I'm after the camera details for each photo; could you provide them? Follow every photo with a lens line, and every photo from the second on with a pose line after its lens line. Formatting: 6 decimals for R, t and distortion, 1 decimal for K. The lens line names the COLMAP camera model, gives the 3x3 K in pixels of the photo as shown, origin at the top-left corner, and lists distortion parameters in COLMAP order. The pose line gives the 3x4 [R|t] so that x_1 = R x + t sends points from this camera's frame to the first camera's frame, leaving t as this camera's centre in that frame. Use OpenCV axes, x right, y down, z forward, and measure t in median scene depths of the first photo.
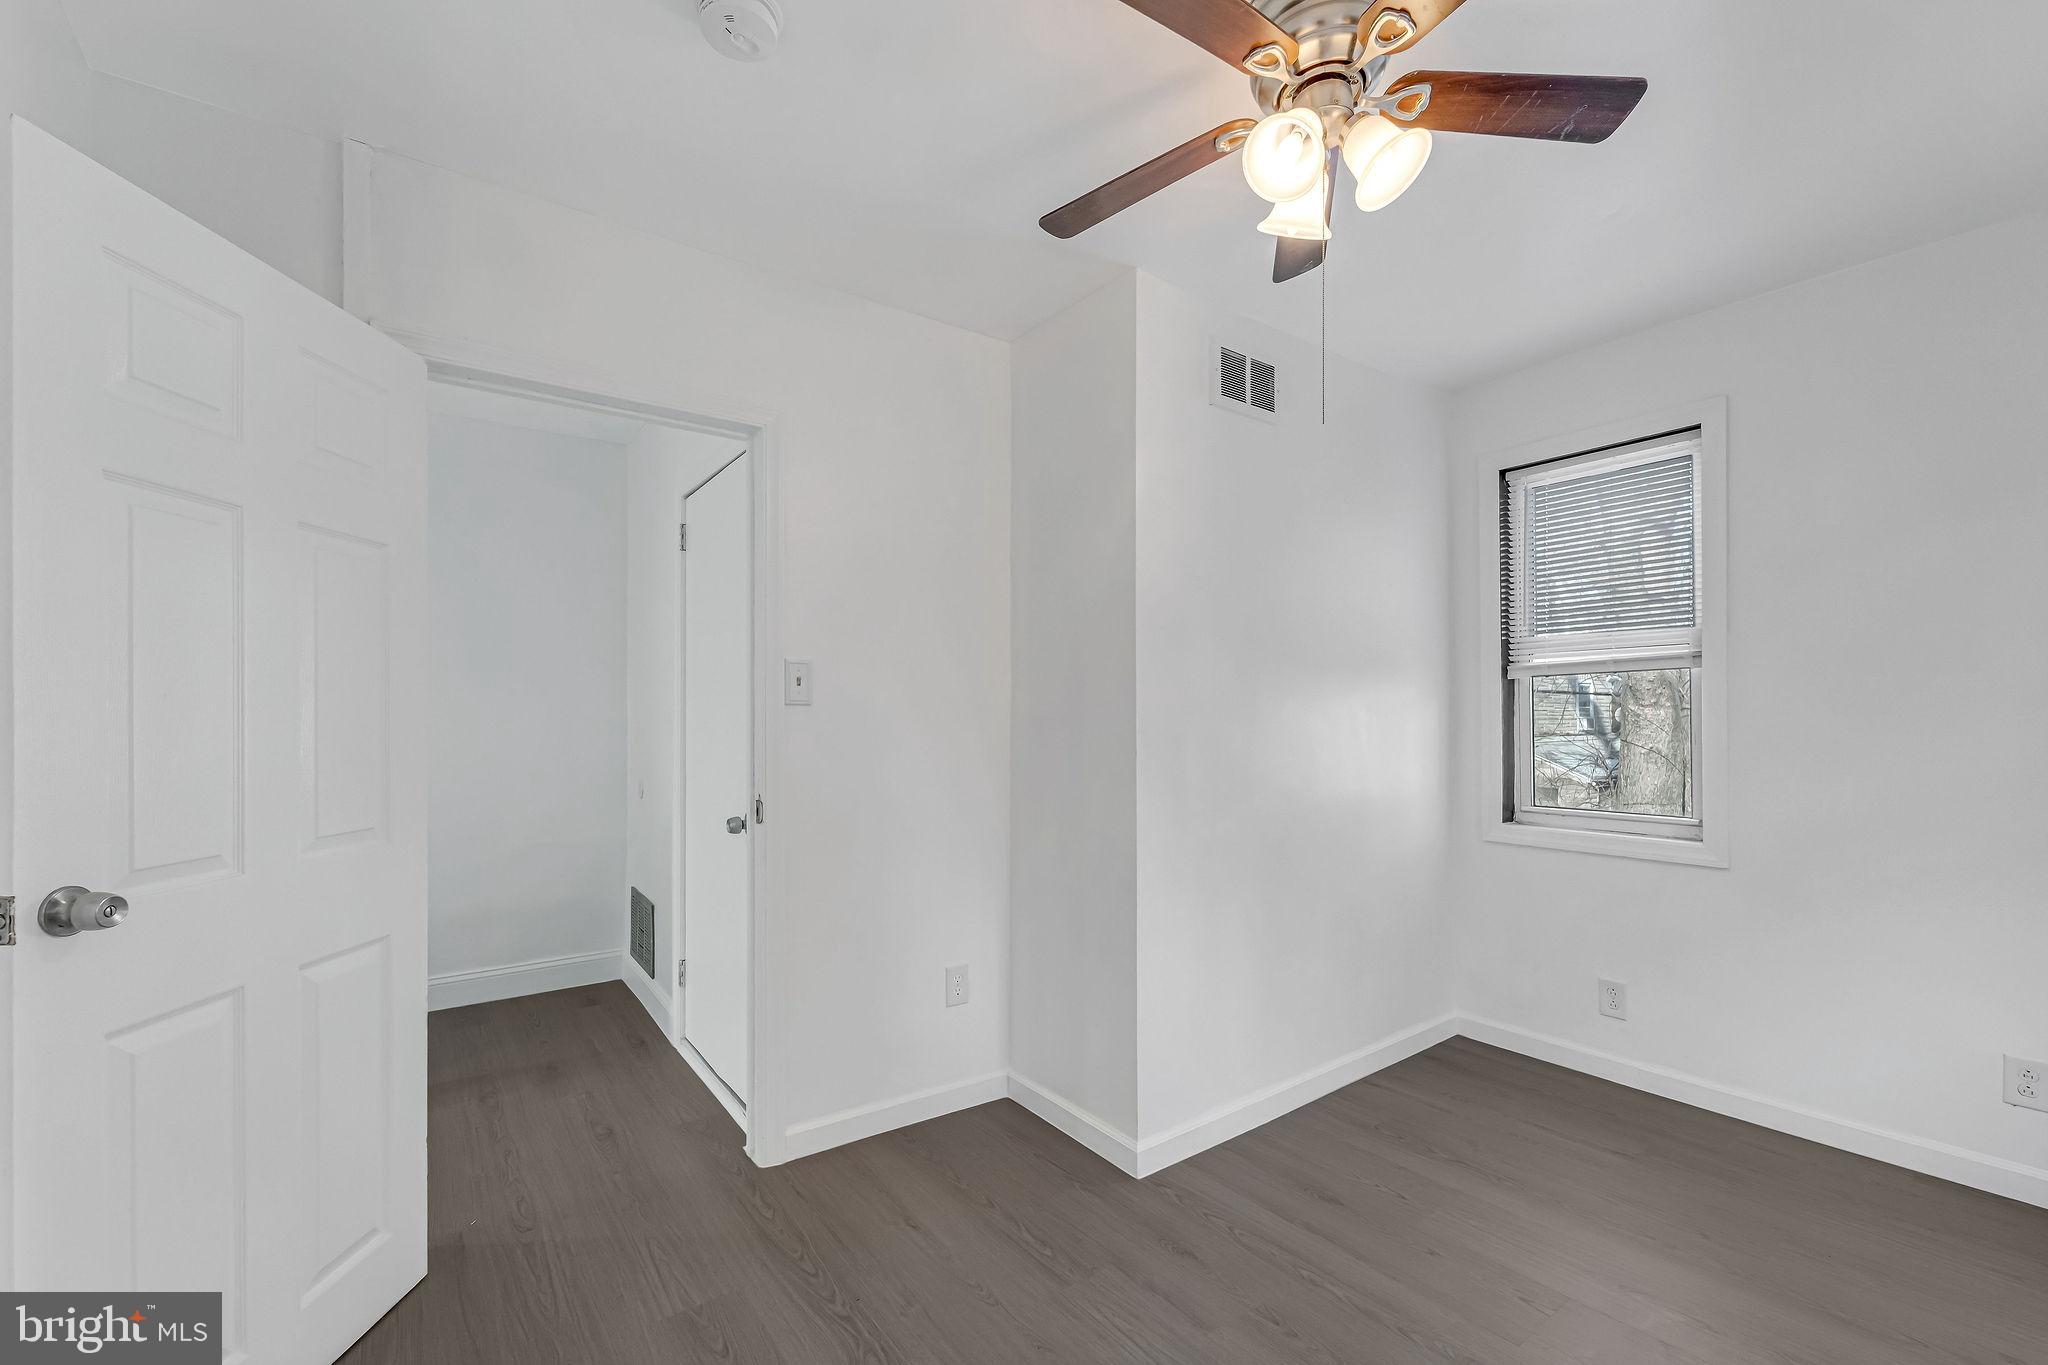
lens RADIAL K [[856.3, 0, 1030.5], [0, 856.3, 713.6], [0, 0, 1]] dist [-0.000090, -0.000061]
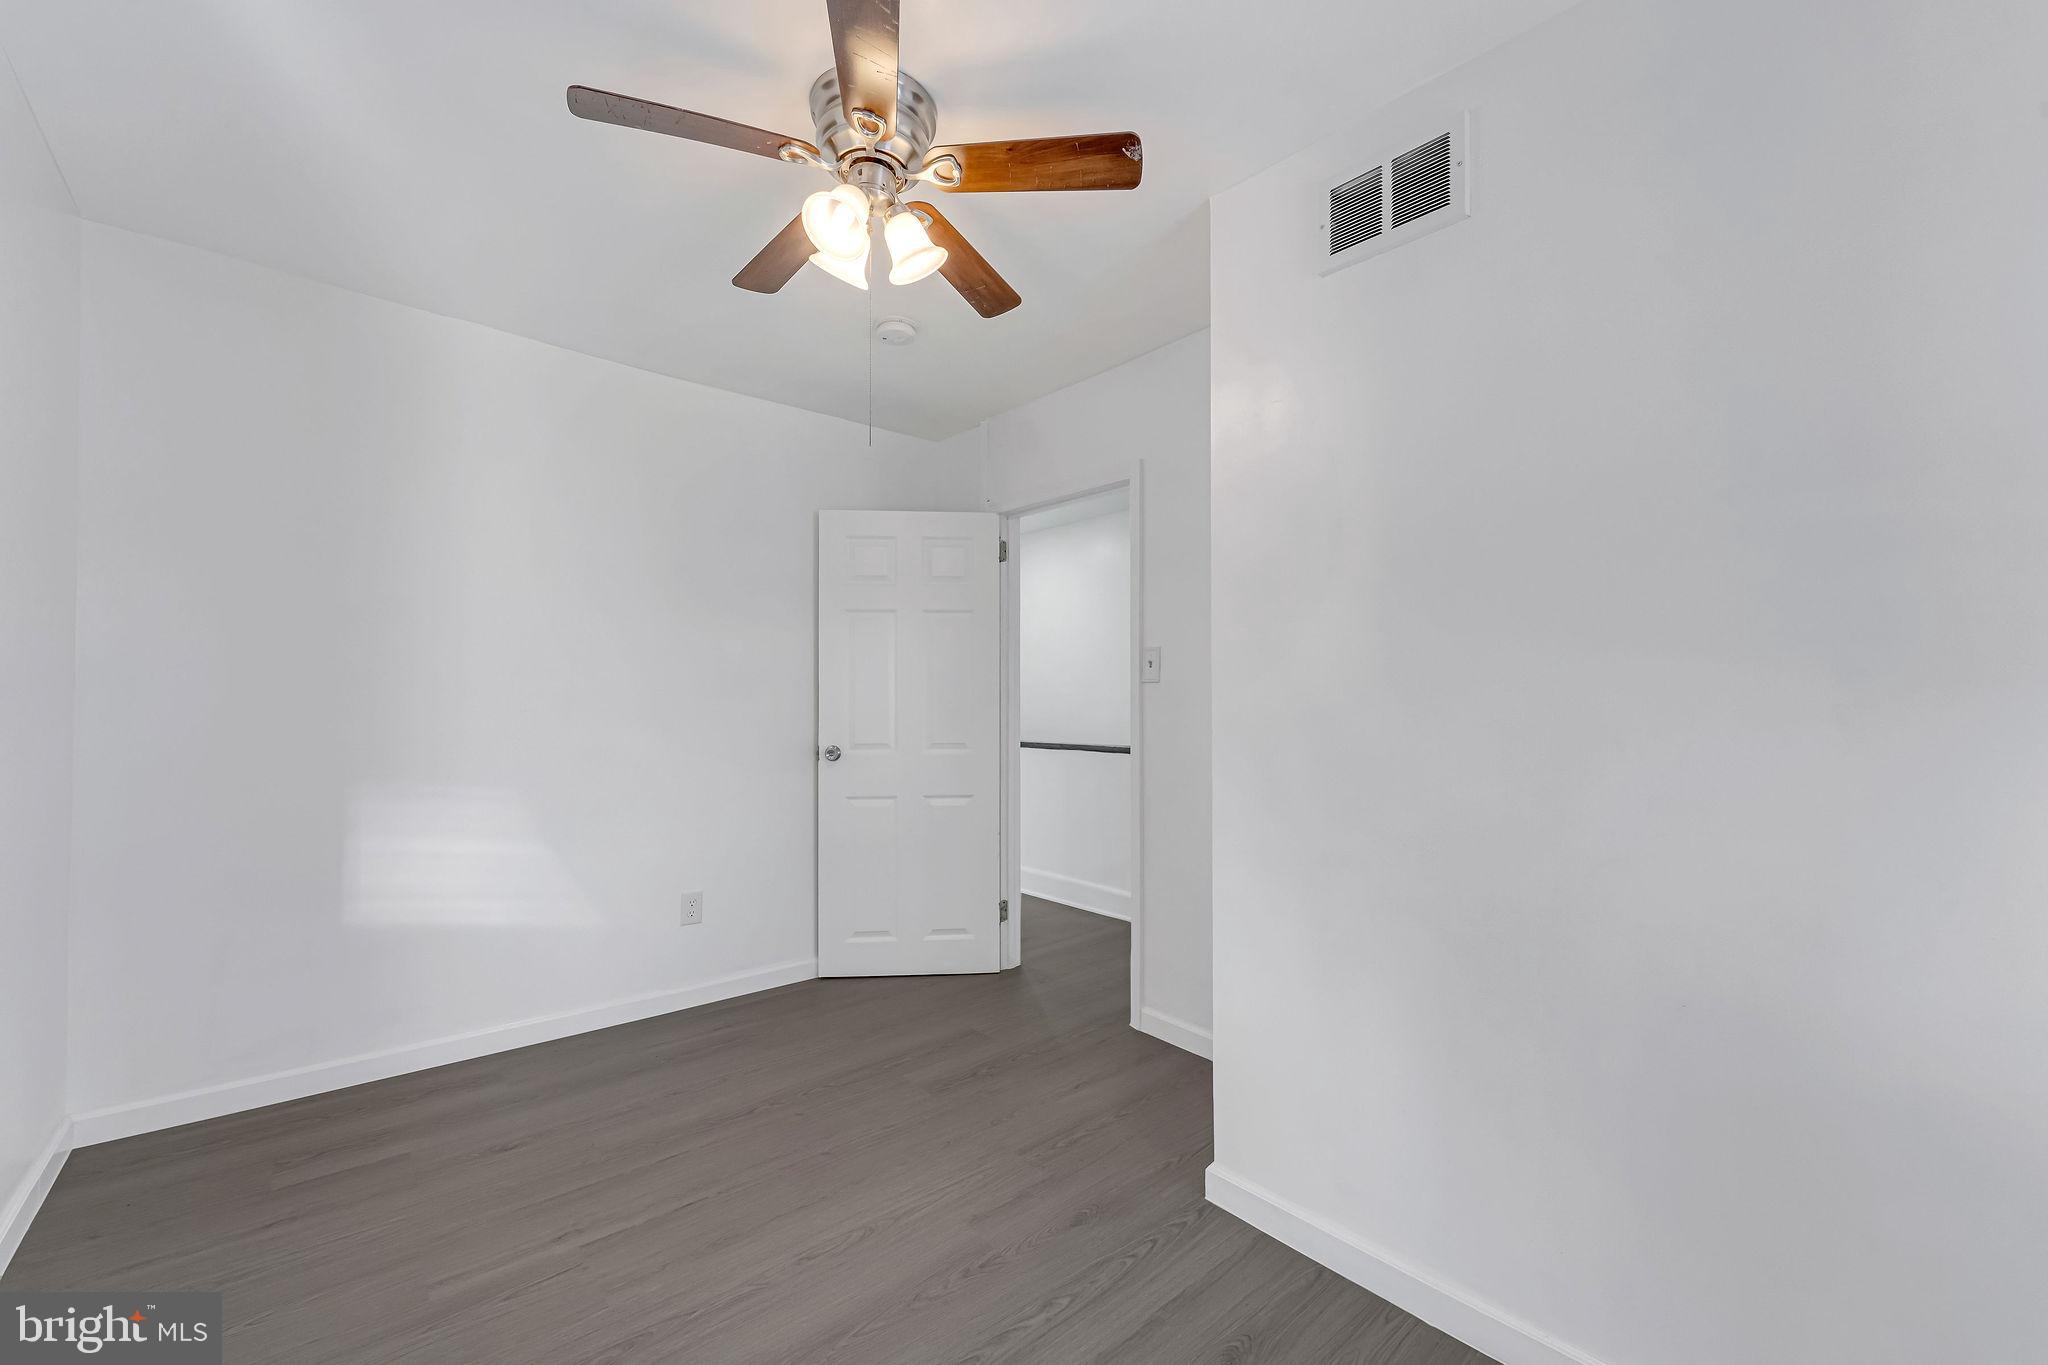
lens RADIAL K [[837.8, 0, 1024.0], [0, 837.8, 682.5], [0, 0, 1]] dist [-0.000067, -0.000217]
pose [[0.065194, -0.015183, -0.997757, 1.157904], [0.004892, 0.999877, -0.014896, 0.009333], [0.997861, -0.003909, 0.065260, 0.861295]]
